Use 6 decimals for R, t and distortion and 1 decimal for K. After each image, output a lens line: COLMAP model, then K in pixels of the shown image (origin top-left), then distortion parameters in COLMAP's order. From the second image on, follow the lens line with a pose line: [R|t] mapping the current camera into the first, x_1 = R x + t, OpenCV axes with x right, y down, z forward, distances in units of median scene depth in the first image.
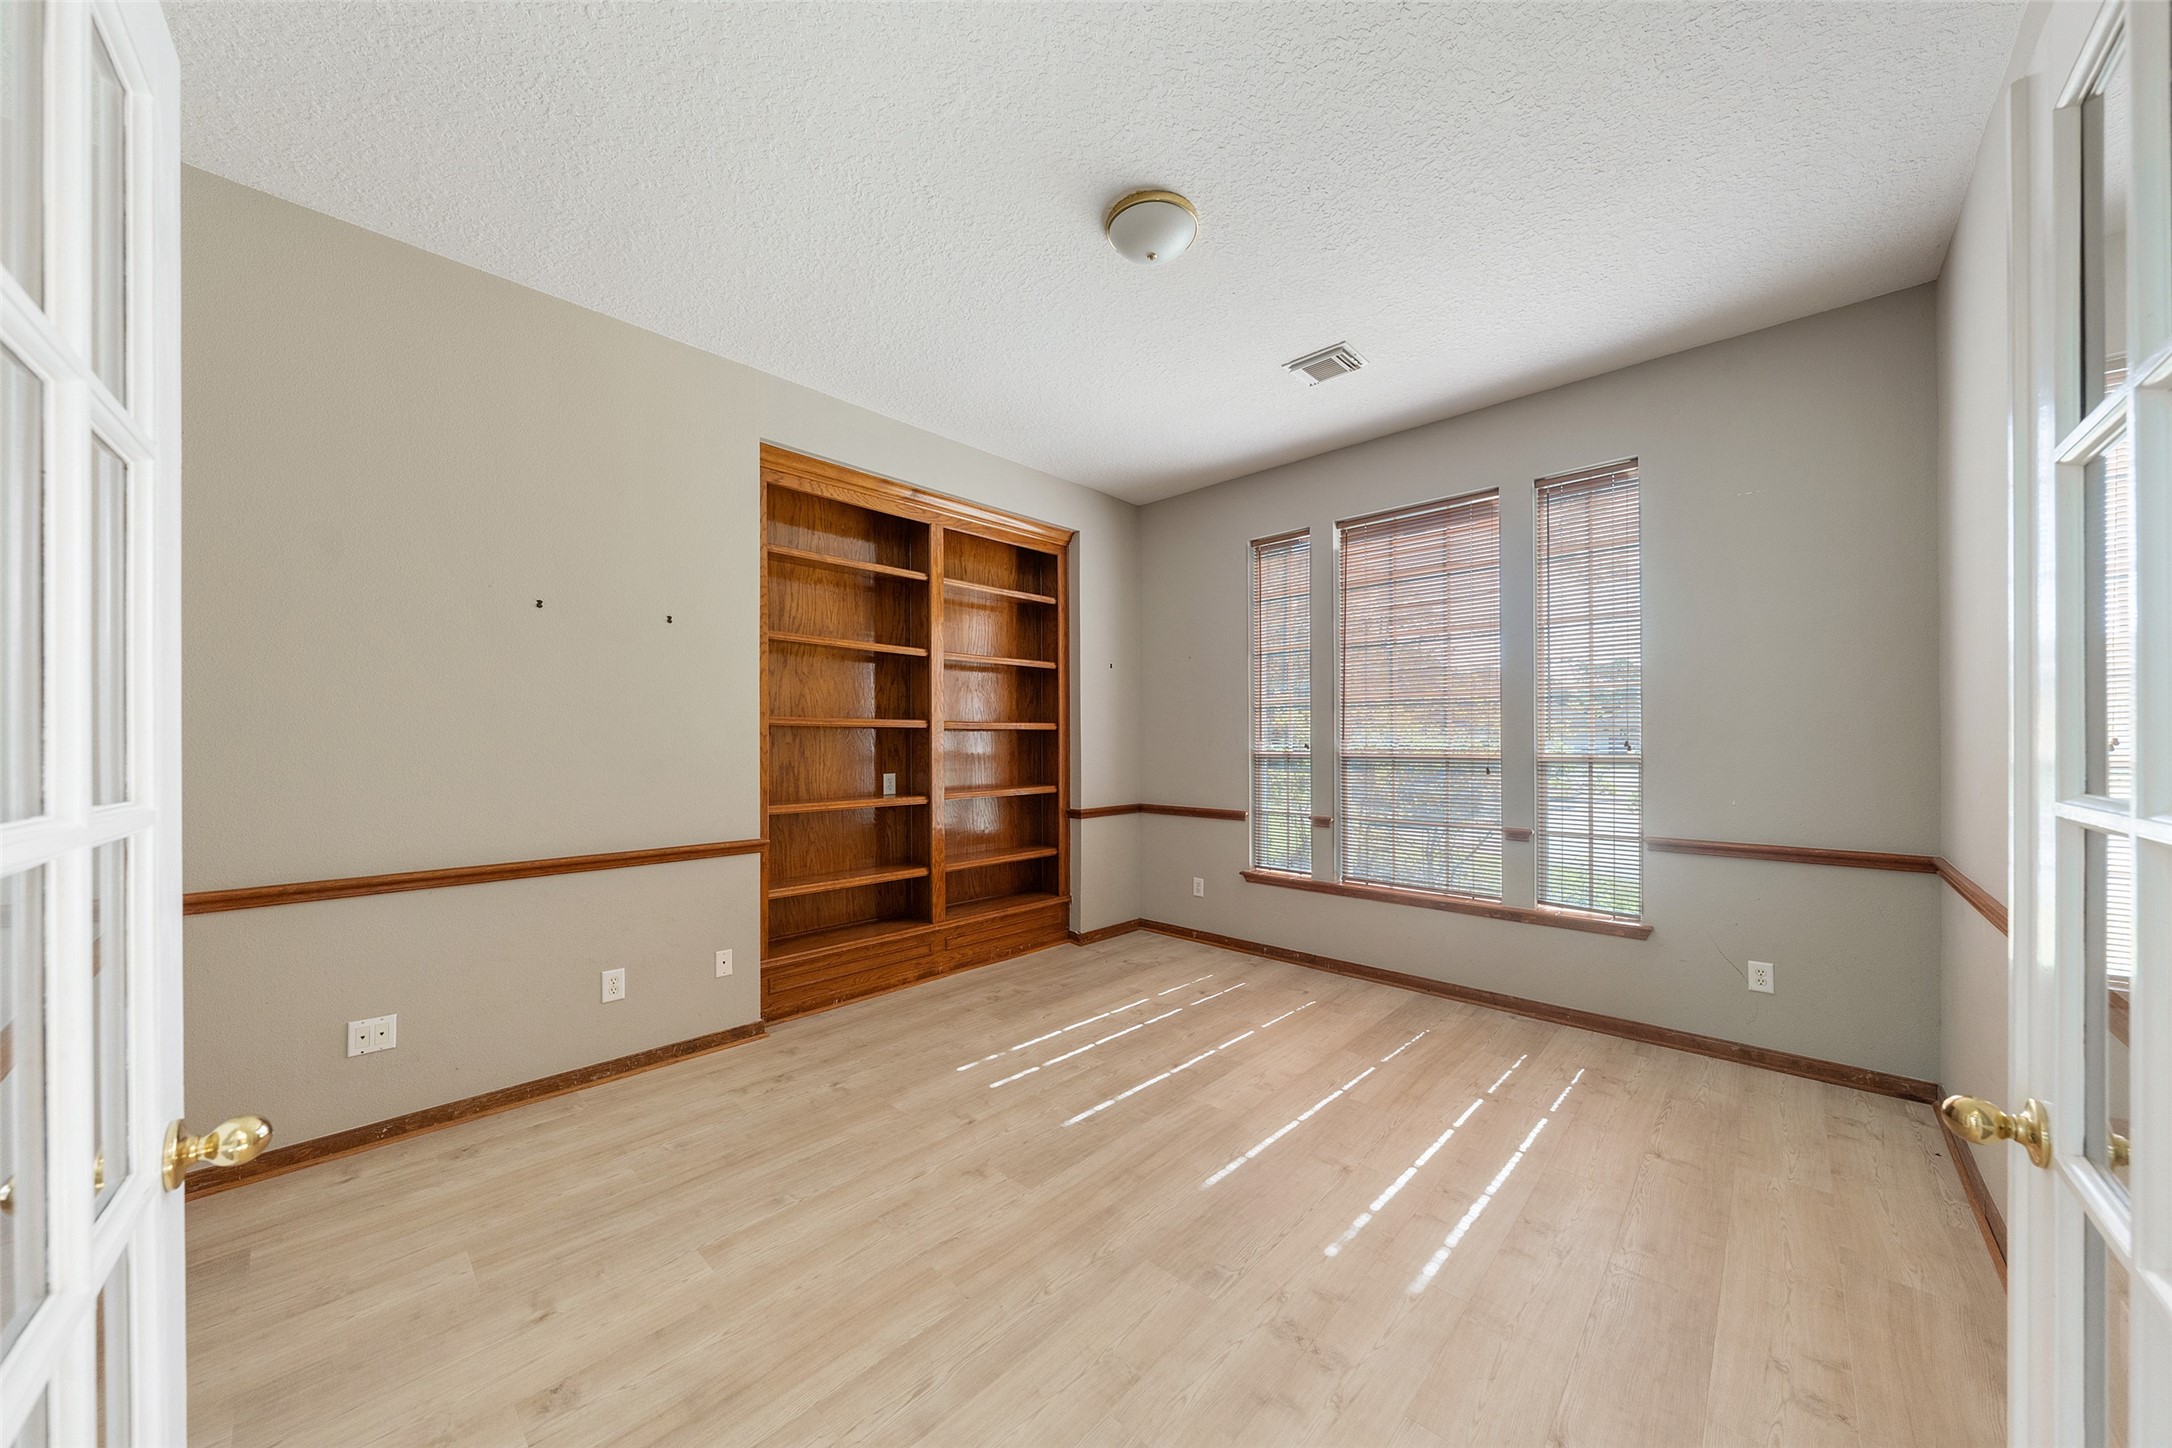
lens RADIAL K [[735.4, 0, 1085.4], [0, 735.4, 740.2], [0, 0, 1]] dist [-0.006738, 0.000426]
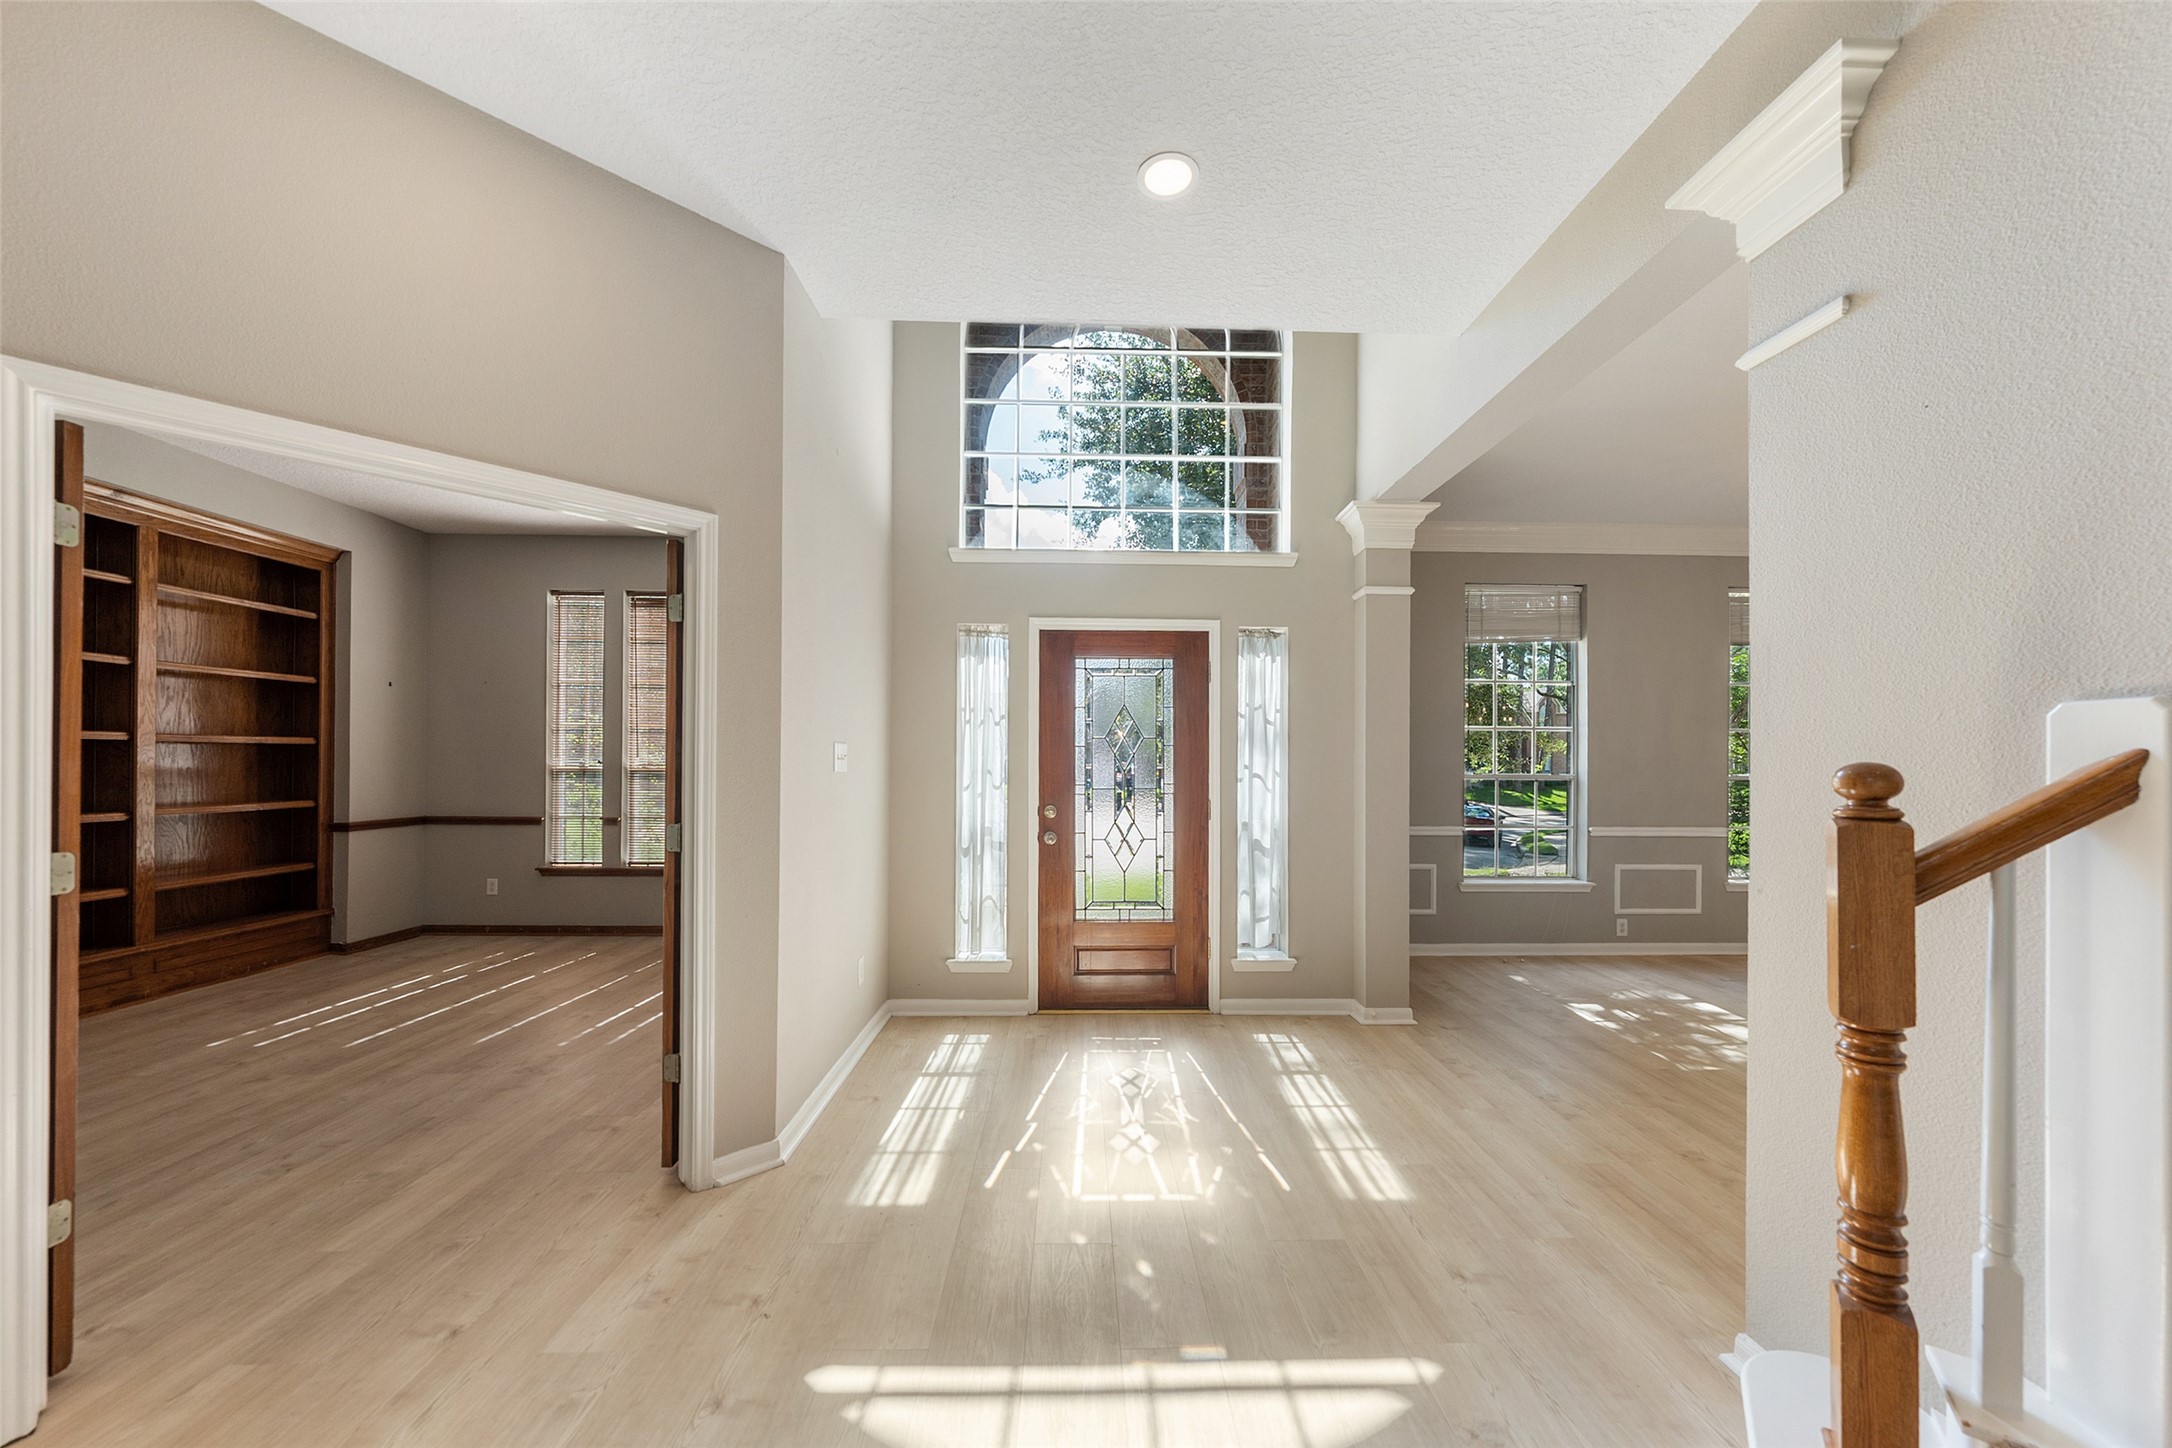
lens RADIAL K [[789.0, 0, 1112.8], [0, 789.0, 759.1], [0, 0, 1]] dist [-0.002120, -0.000121]
pose [[0.702138, 0.010692, 0.711960, -0.042513], [-0.011935, 0.999924, -0.003246, -0.003588], [-0.711941, -0.006218, 0.702212, -0.561170]]
